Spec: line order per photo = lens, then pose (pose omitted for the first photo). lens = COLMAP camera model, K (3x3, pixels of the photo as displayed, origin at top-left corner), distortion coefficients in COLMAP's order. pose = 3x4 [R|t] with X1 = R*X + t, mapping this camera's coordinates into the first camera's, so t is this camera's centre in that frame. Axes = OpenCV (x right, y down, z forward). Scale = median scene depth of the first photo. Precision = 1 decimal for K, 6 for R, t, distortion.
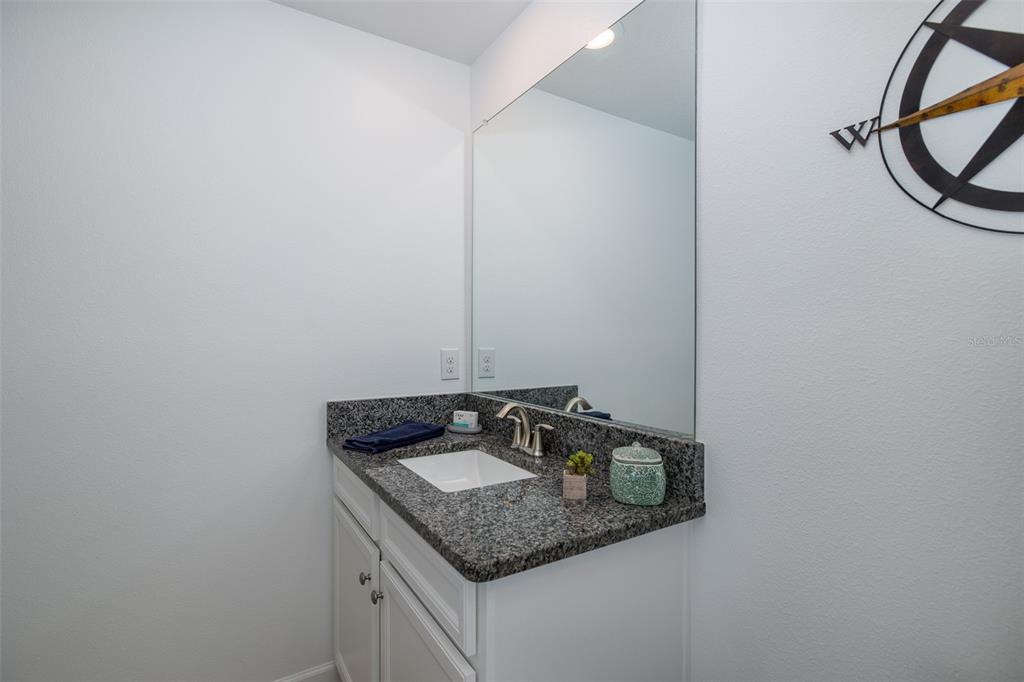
lens RADIAL K [[473.8, 0, 509.6], [0, 473.8, 341.4], [0, 0, 1]] dist [-0.002429, 0.000476]
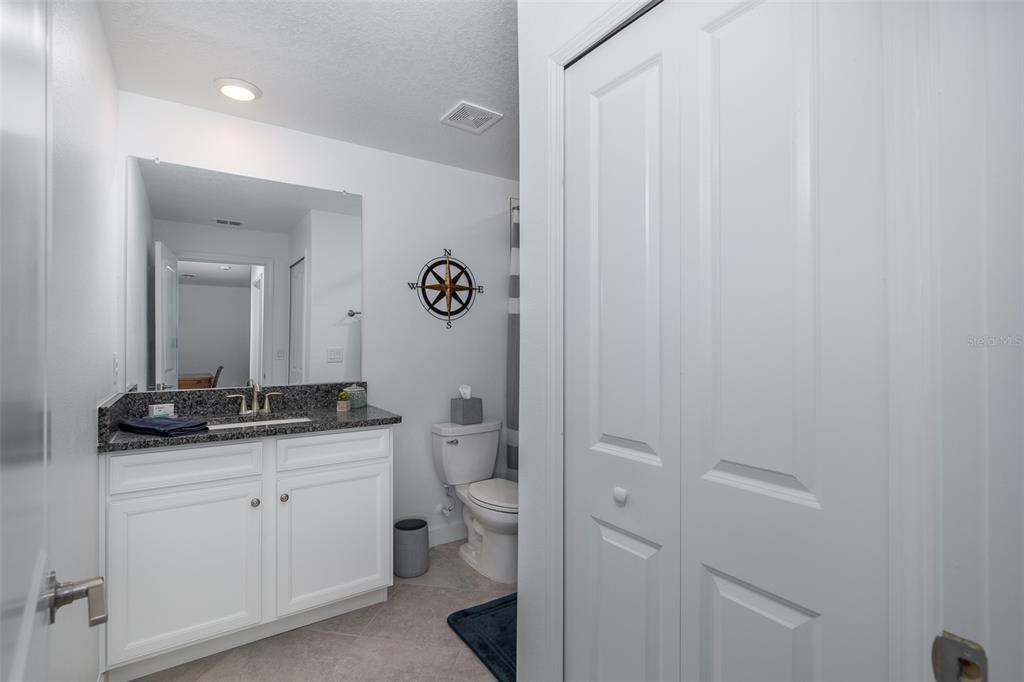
lens RADIAL K [[473.8, 0, 509.6], [0, 473.8, 341.4], [0, 0, 1]] dist [-0.002429, 0.000476]
pose [[-0.051301, -0.004176, 0.998675, -3.000972], [0.008347, 0.999955, 0.004610, -0.017302], [-0.998648, 0.008573, -0.051263, 0.447091]]
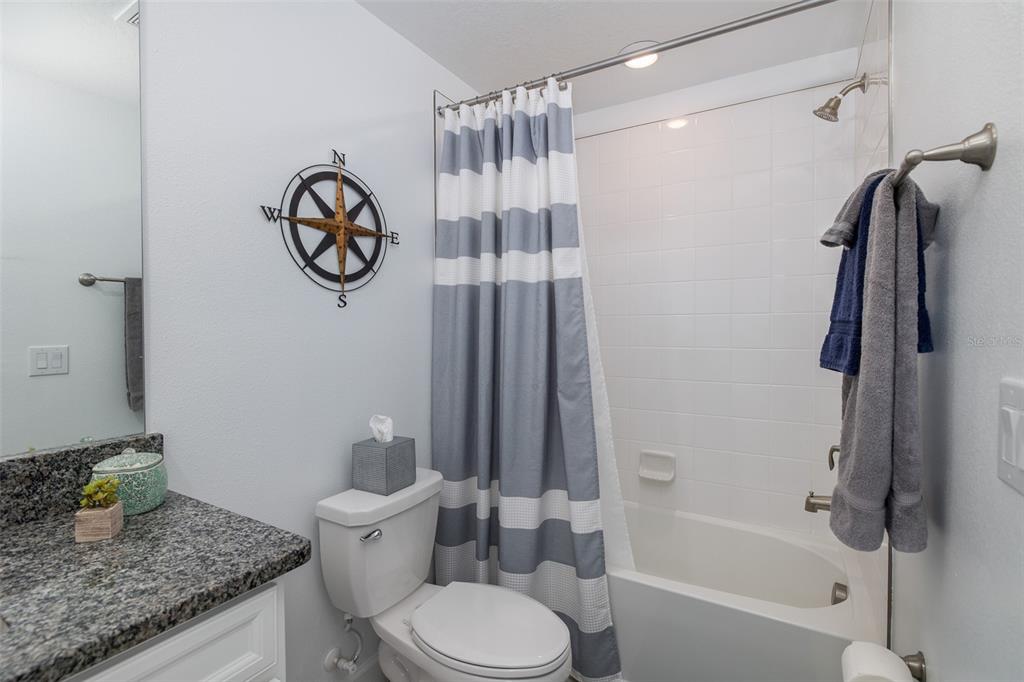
lens RADIAL K [[473.8, 0, 509.6], [0, 473.8, 341.4], [0, 0, 1]] dist [-0.002429, 0.000476]
pose [[-0.462561, -0.022132, 0.886311, -1.200471], [0.008970, 0.999520, 0.029640, -0.019414], [-0.886542, 0.021661, -0.462141, 1.046385]]
